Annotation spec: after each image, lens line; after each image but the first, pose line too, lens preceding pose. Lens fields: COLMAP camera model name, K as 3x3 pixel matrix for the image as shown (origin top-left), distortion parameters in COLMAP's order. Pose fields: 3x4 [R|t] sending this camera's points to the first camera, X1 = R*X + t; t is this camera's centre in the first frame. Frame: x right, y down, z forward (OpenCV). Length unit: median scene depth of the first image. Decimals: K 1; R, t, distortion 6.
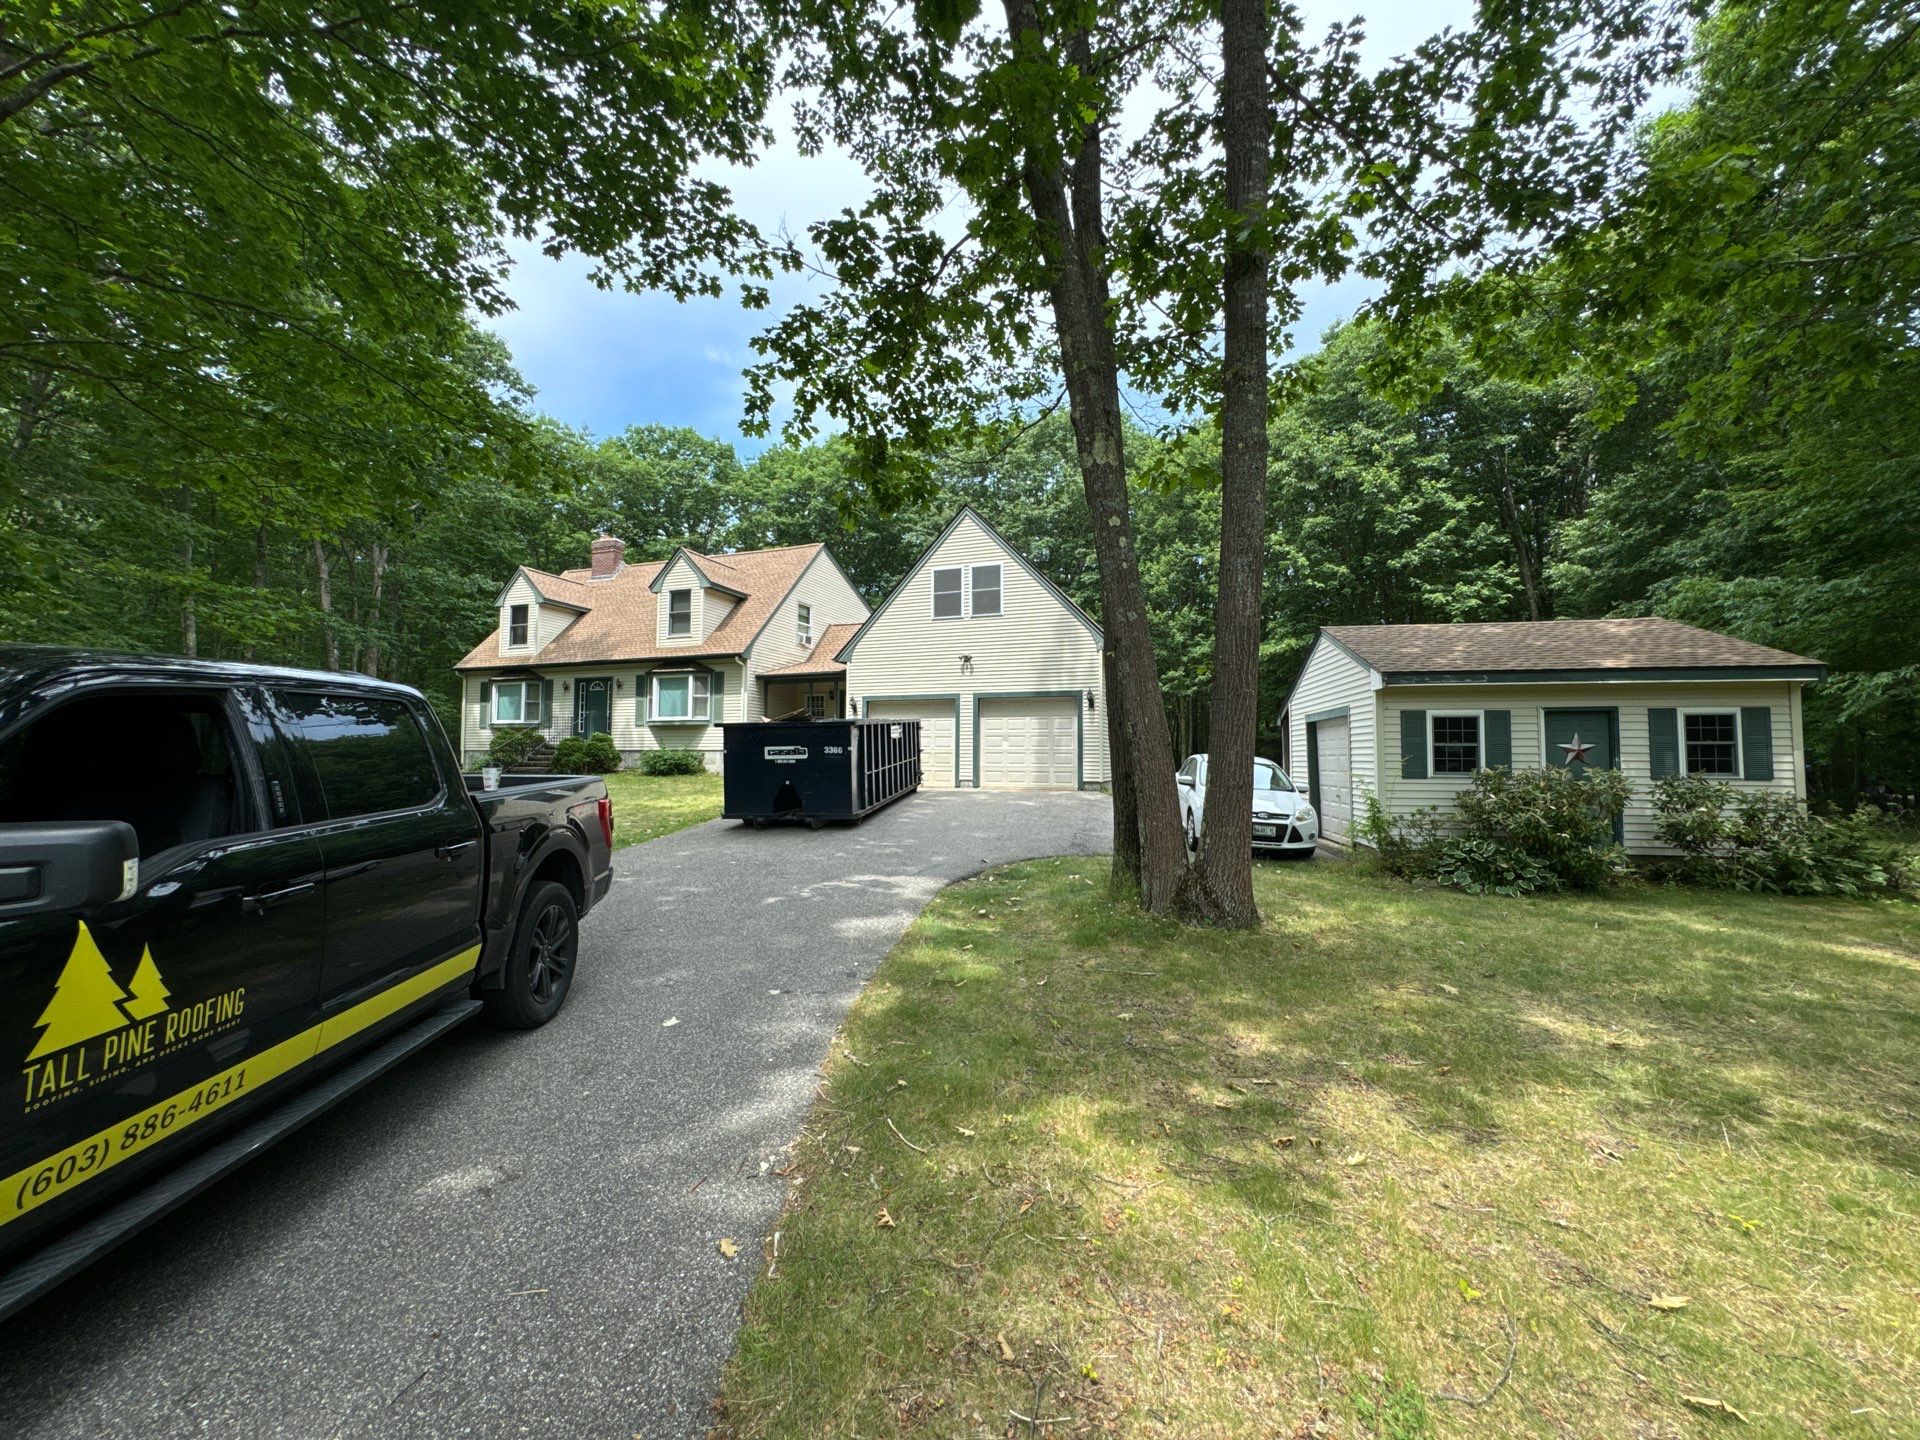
lens RADIAL K [[767.1, 0, 957.9], [0, 767.1, 721.2], [0, 0, 1]] dist [-0.005725, 0.002058]
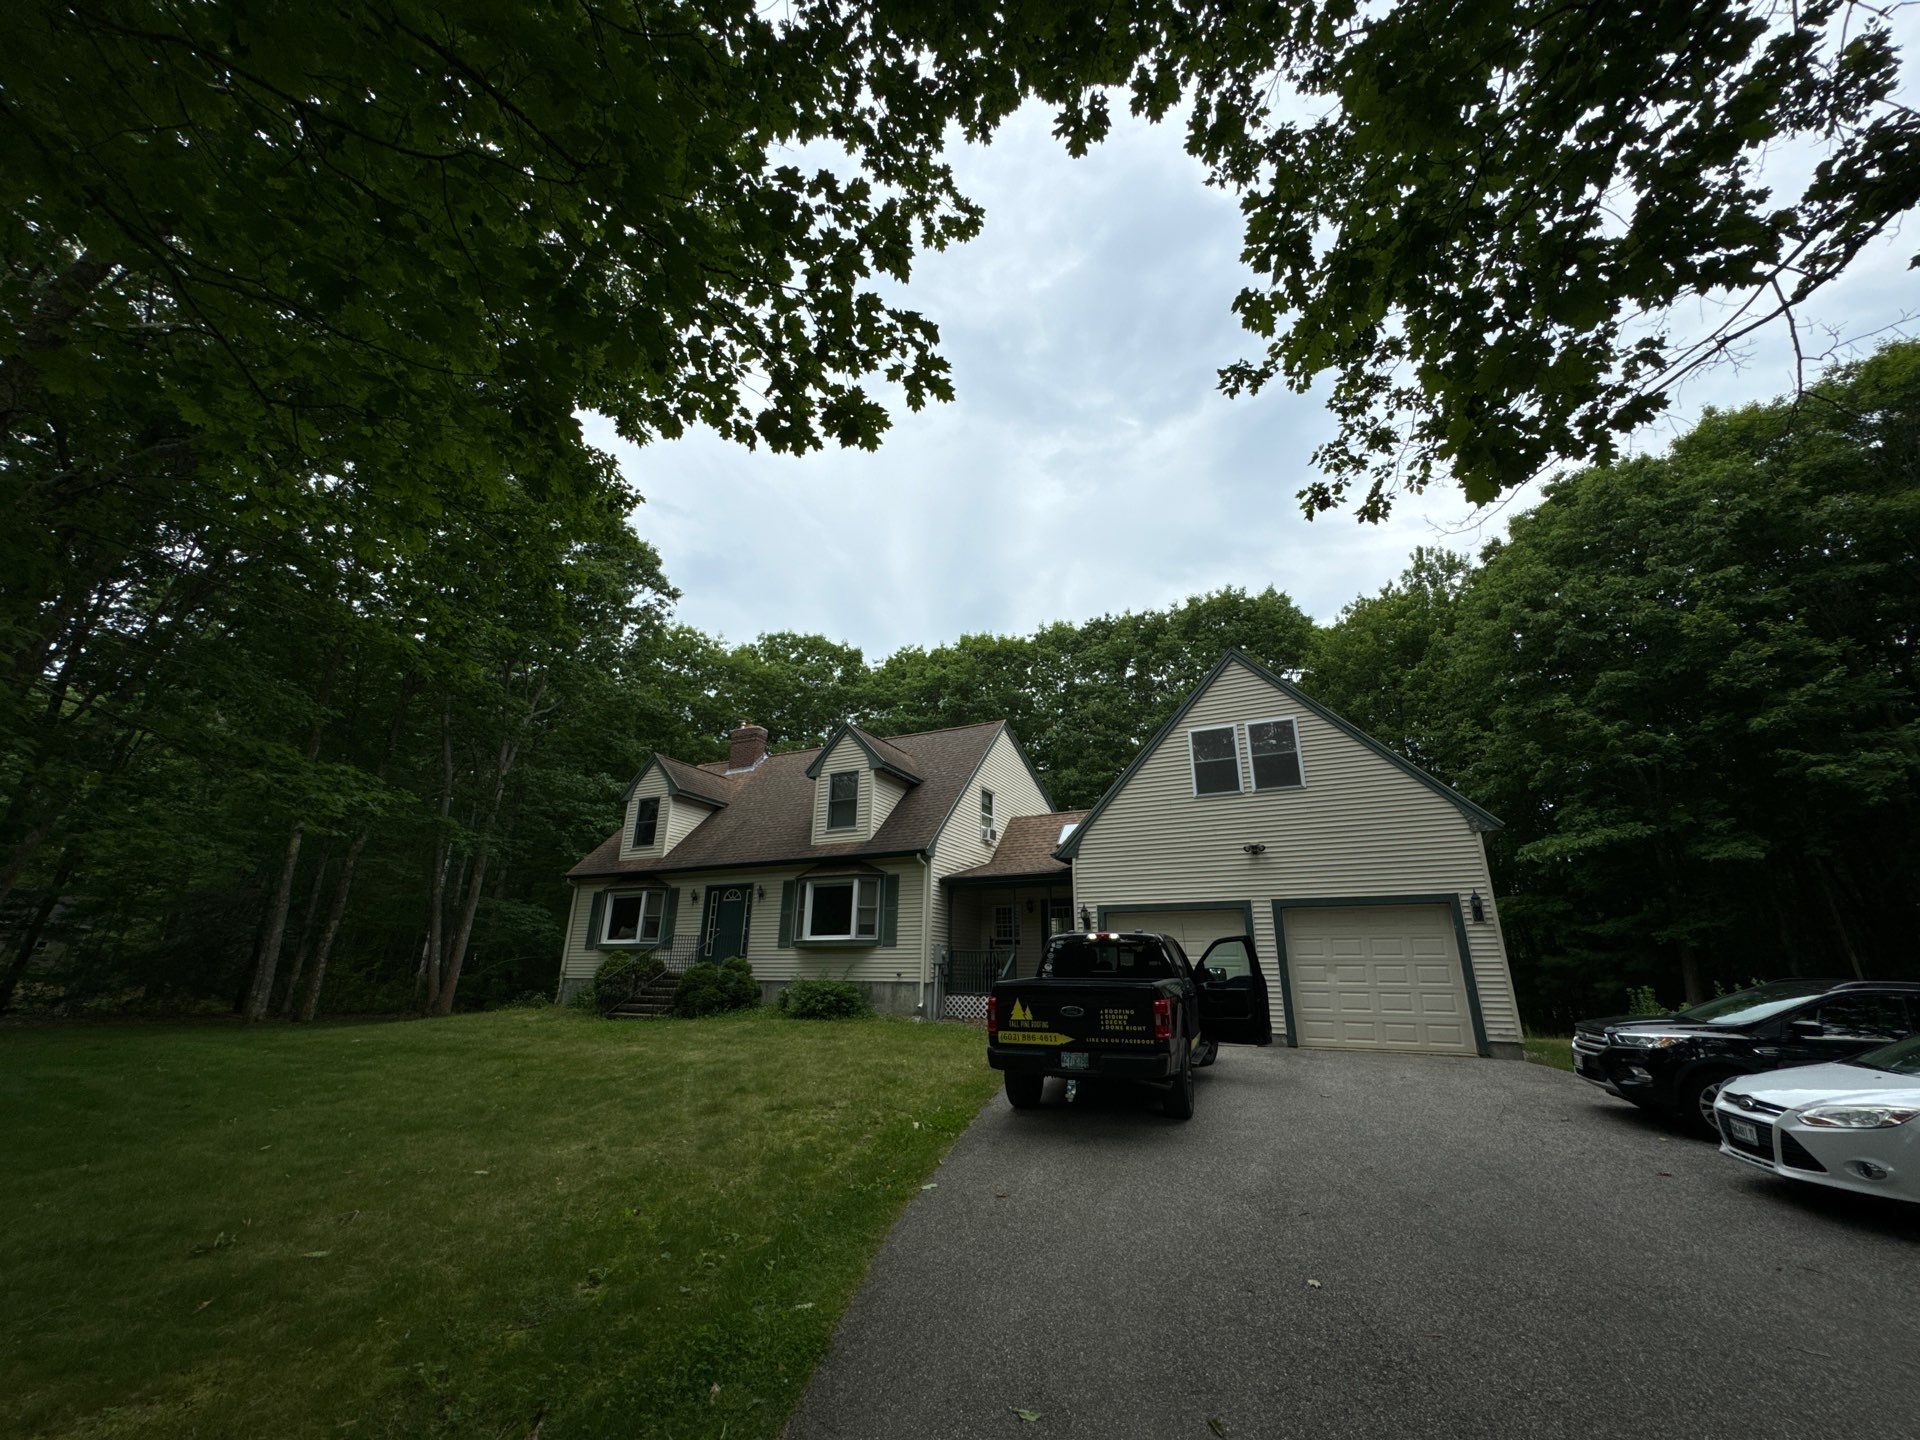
lens RADIAL K [[767.1, 0, 957.9], [0, 767.1, 718.8], [0, 0, 1]] dist [-0.005725, 0.002058]
pose [[0.994115, -0.028242, -0.104588, -0.163493], [-0.002260, 0.959806, -0.280654, 0.000969], [0.108310, 0.279238, 0.954094, 0.233756]]
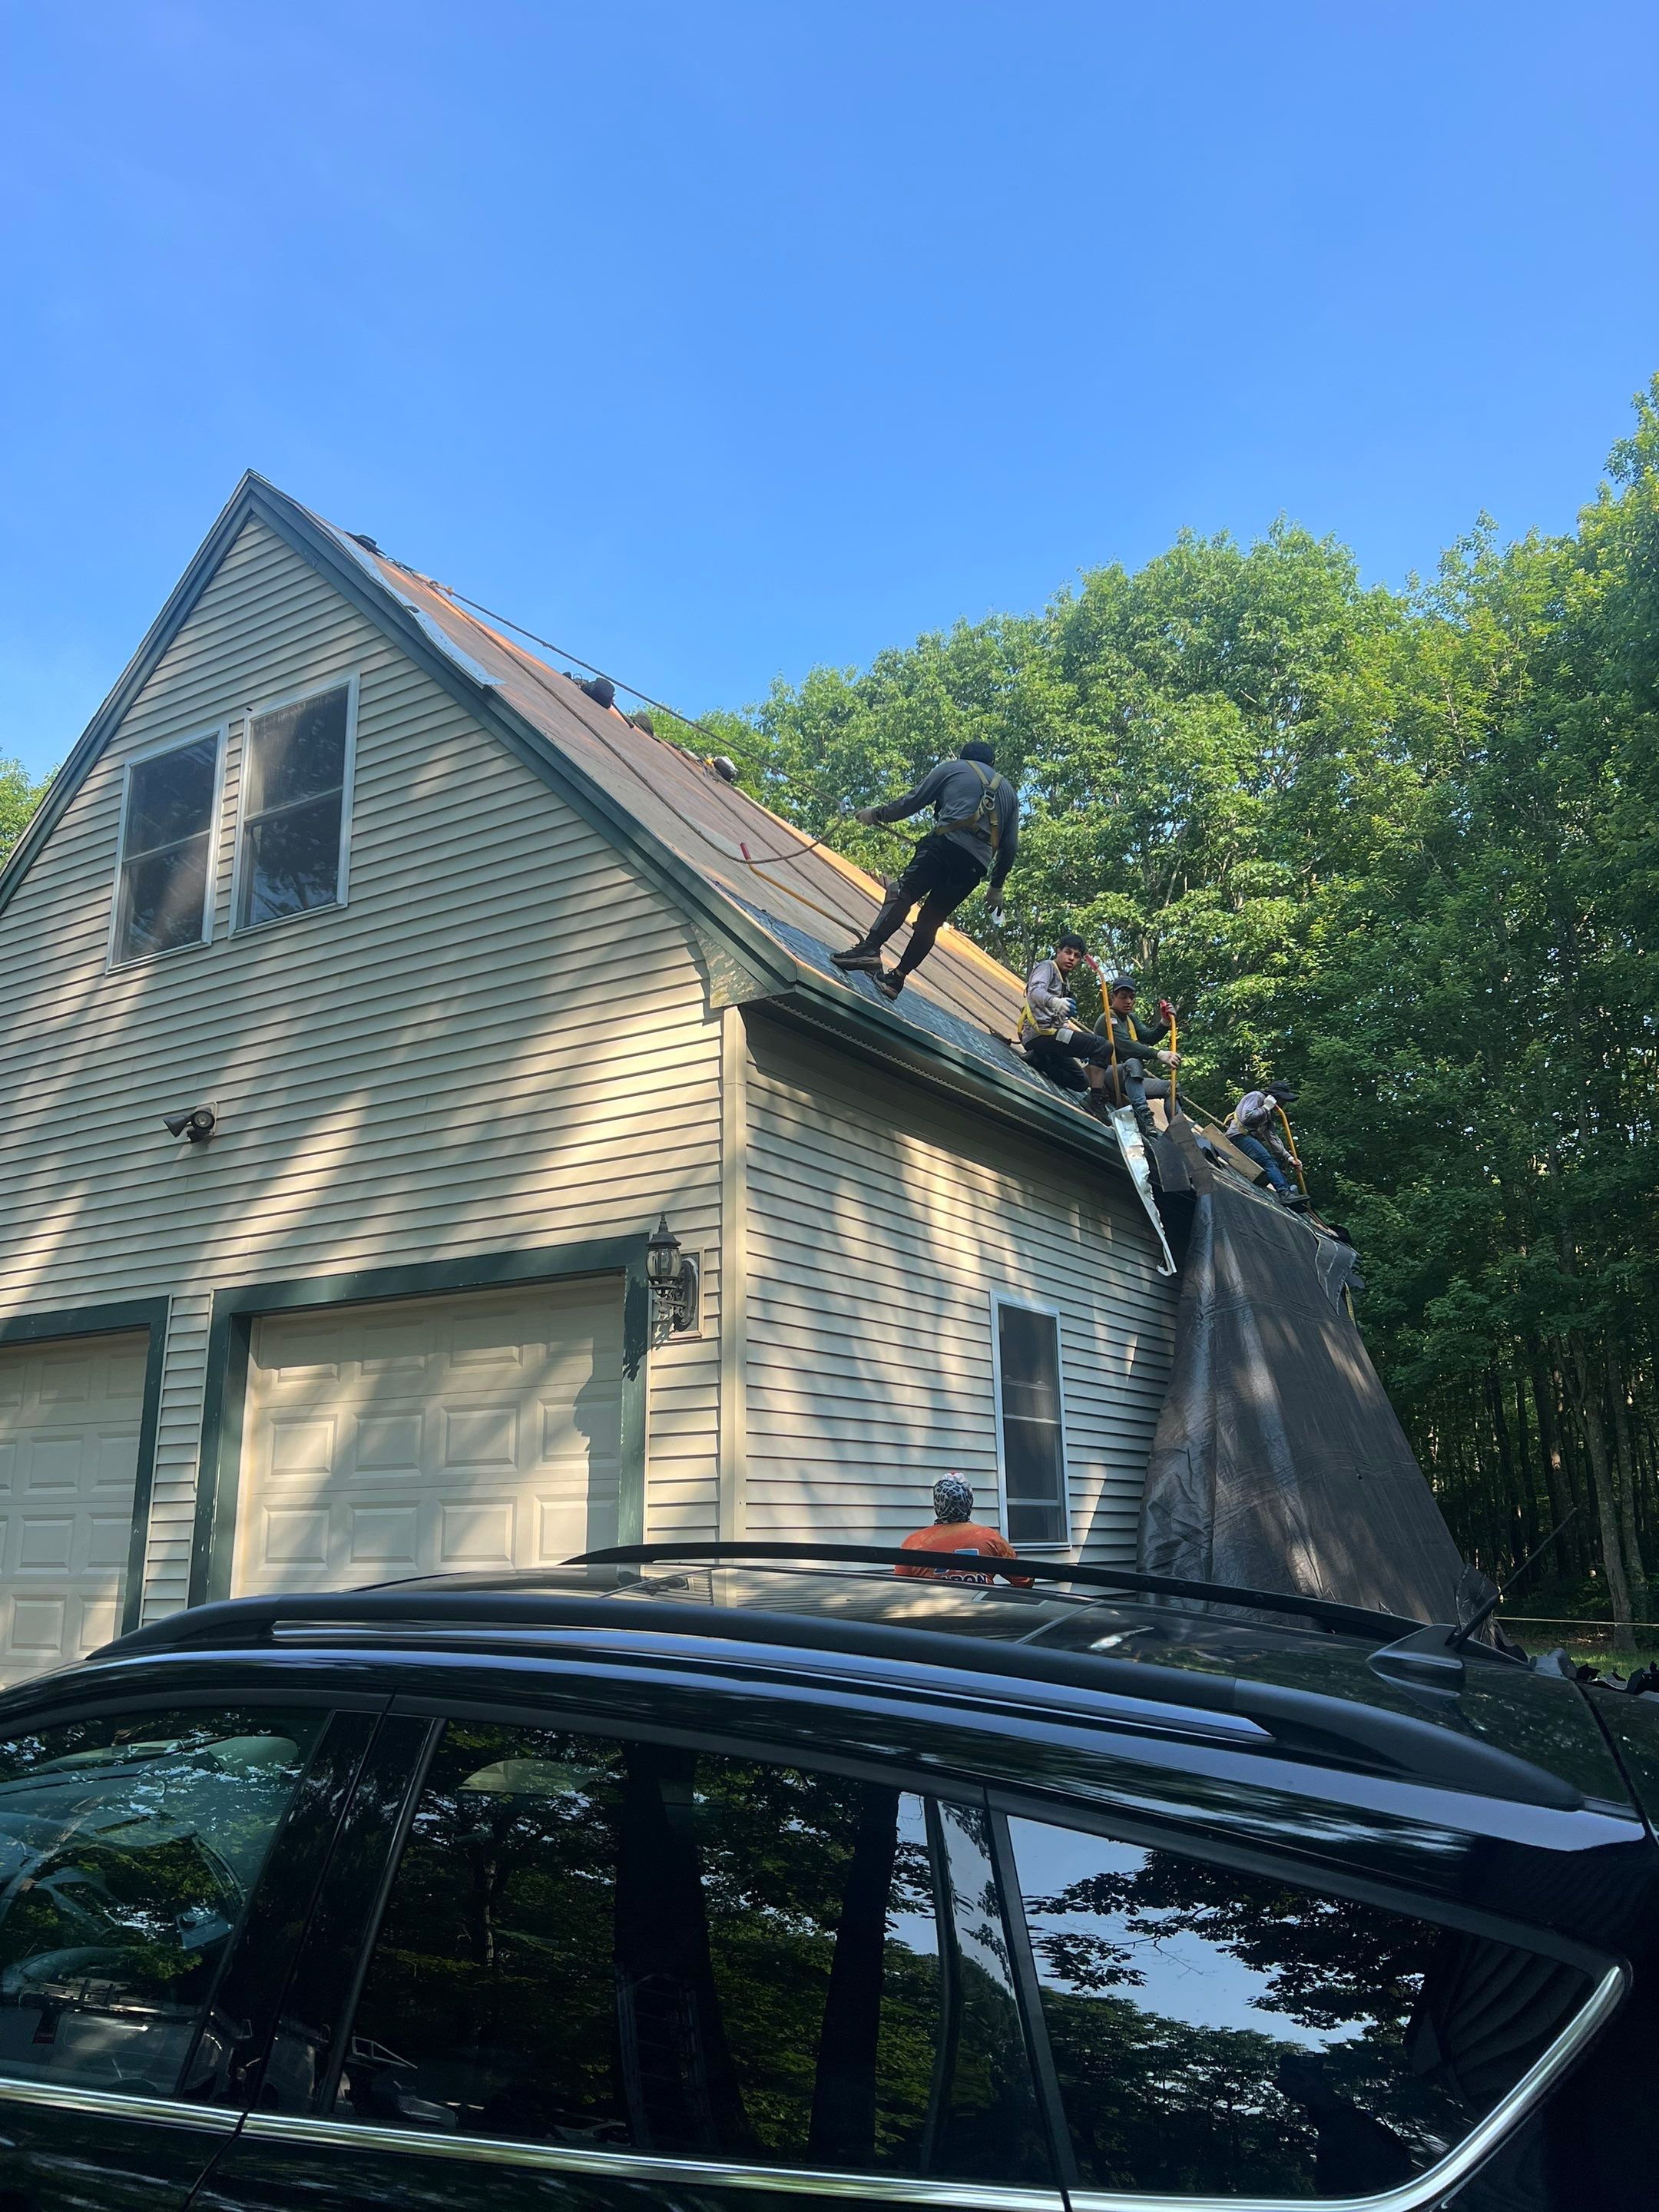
lens RADIAL K [[1660.8, 0, 818.7], [0, 1660.8, 1116.7], [0, 0, 1]] dist [0.038227, -0.030383]
pose [[0.981468, -0.062971, -0.180984, 0.230636], [0.026314, 0.979806, -0.198211, 0.008907], [0.189811, 0.189776, 0.963305, 0.525871]]
